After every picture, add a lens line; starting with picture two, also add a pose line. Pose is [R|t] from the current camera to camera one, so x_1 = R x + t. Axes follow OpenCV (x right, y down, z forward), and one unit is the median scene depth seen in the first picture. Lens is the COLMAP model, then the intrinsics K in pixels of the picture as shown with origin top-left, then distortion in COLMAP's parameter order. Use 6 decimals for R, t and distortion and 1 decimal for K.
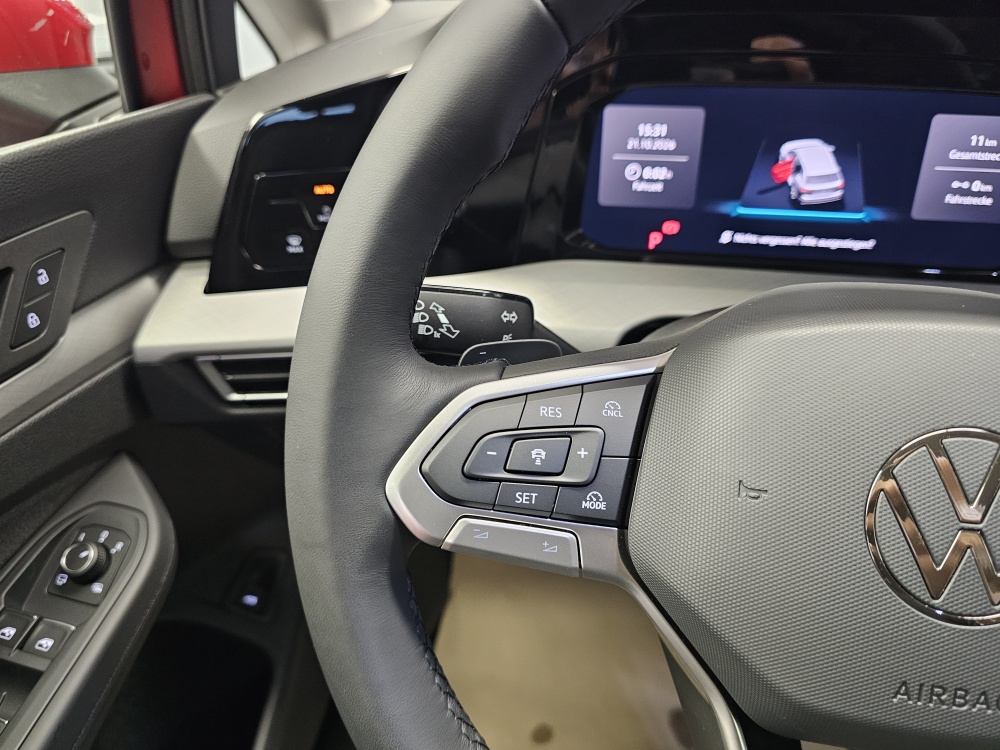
lens RADIAL K [[711.4, 0, 499.3], [0, 711.4, 353.5], [0, 0, 1]] dist [0.027016, -0.067059]
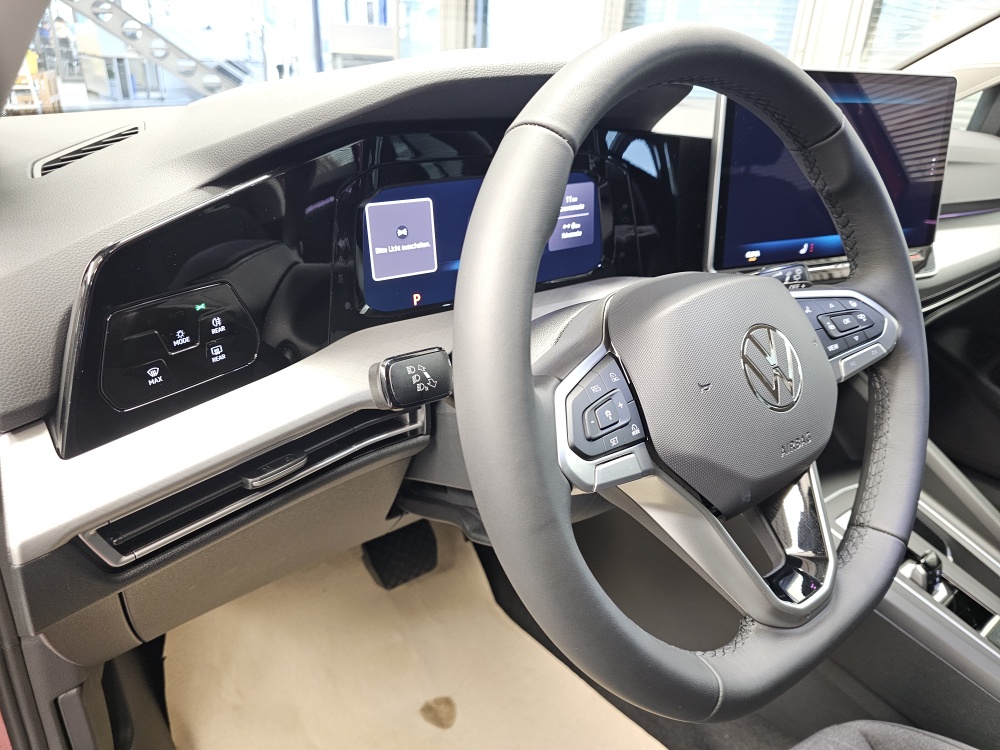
lens RADIAL K [[673.9, 0, 495.2], [0, 673.9, 371.1], [0, 0, 1]] dist [0.075602, -0.074301]
pose [[0.669669, -0.275235, 0.689775, -0.625048], [0.324610, 0.943848, 0.061467, -0.068103], [-0.667960, 0.182746, 0.721410, 0.033328]]
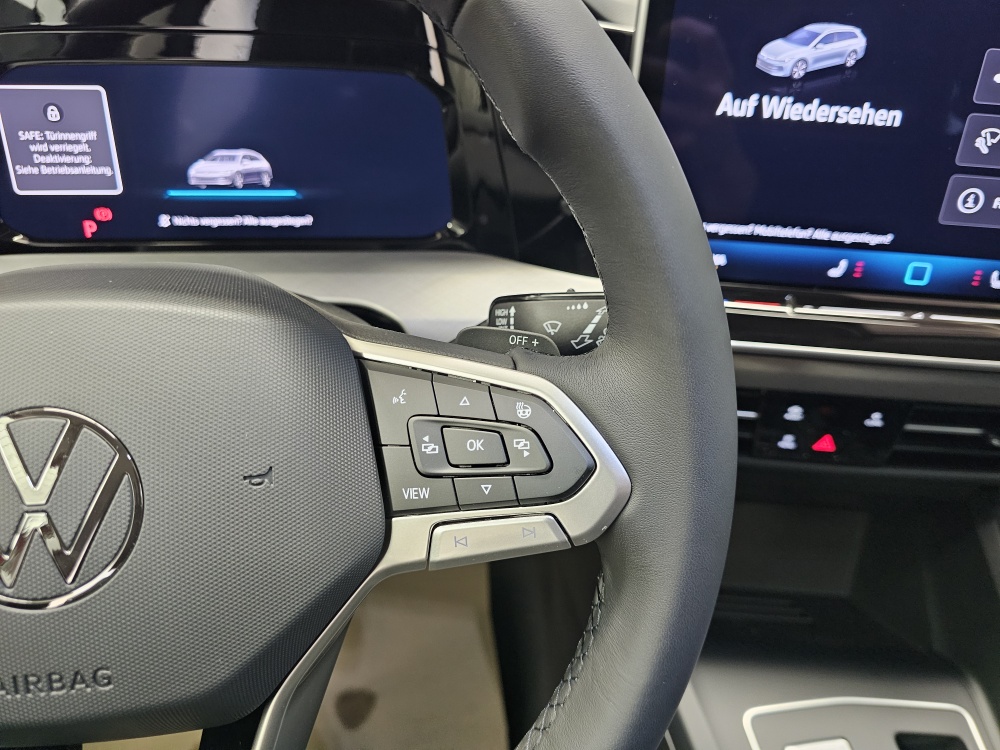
lens RADIAL K [[711.4, 0, 499.3], [0, 711.4, 353.5], [0, 0, 1]] dist [0.027016, -0.067059]
pose [[0.945063, -0.112820, 0.306801, 0.454176], [0.107061, 0.993615, 0.035595, 0.030493], [-0.308858, -0.000794, 0.951108, -0.059070]]
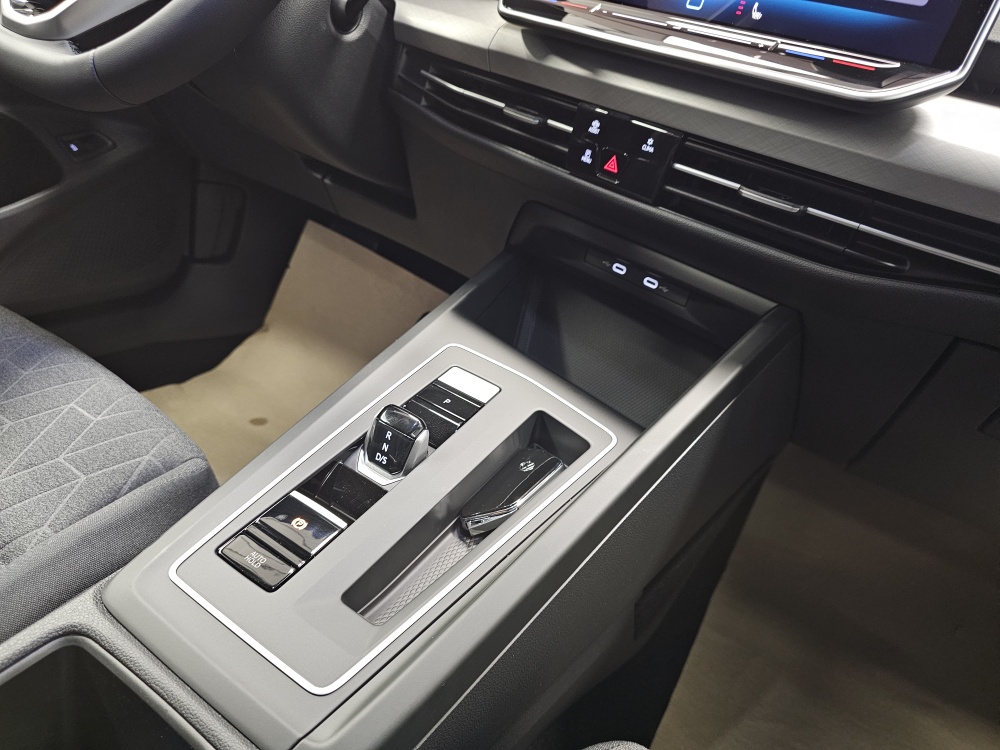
lens RADIAL K [[668.4, 0, 500.2], [0, 668.4, 360.2], [0, 0, 1]] dist [0.063376, -0.072684]
pose [[0.902793, 0.368879, -0.221118, 1.463545], [-0.397568, 0.911891, -0.101956, 0.792598], [0.164026, 0.179954, 0.969903, -0.336310]]
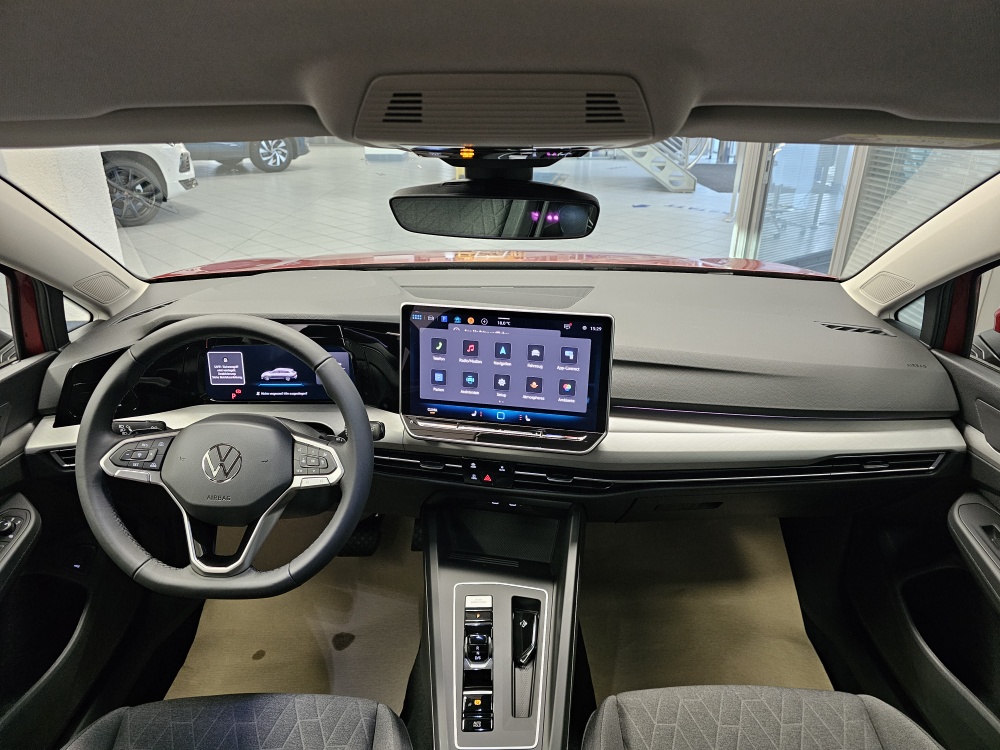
lens RADIAL K [[686.0, 0, 494.0], [0, 686.0, 371.0], [0, 0, 1]] dist [0.064166, -0.081047]
pose [[0.979900, -0.056782, 0.191239, 0.759135], [0.083201, 0.987607, -0.133081, 0.203112], [-0.181312, 0.146317, 0.972480, -1.965265]]
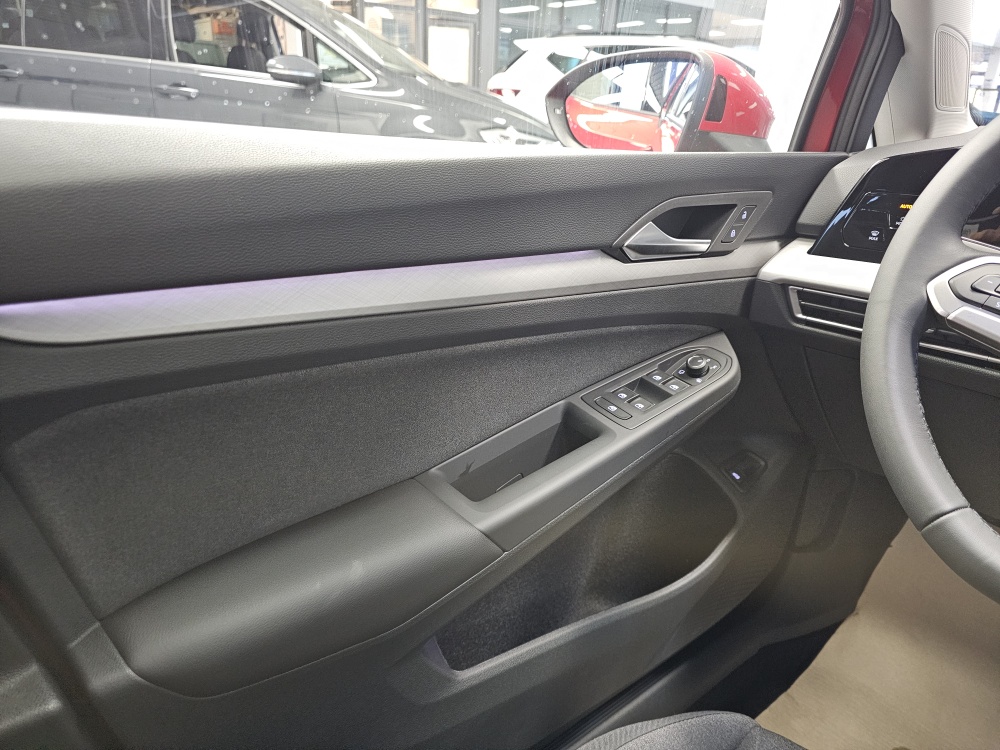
lens RADIAL K [[668.4, 0, 500.2], [0, 668.4, 360.2], [0, 0, 1]] dist [0.063376, -0.072684]
pose [[0.757626, 0.276931, -0.591026, 0.075433], [-0.370873, 0.927792, -0.040691, 0.530557], [0.537081, 0.250024, 0.805625, -0.718522]]
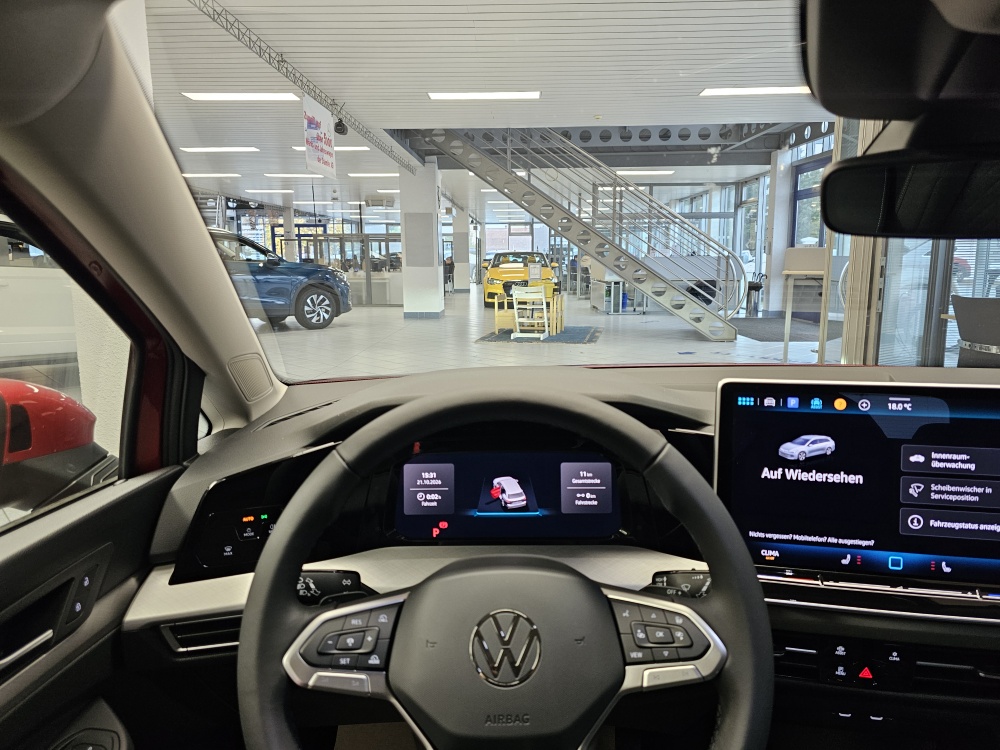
lens RADIAL K [[668.4, 0, 500.2], [0, 668.4, 360.2], [0, 0, 1]] dist [0.063376, -0.072684]
pose [[0.984419, -0.023184, 0.174303, 0.097907], [0.085327, 0.929721, -0.358243, 0.066891], [-0.153748, 0.367534, 0.917213, -0.830938]]
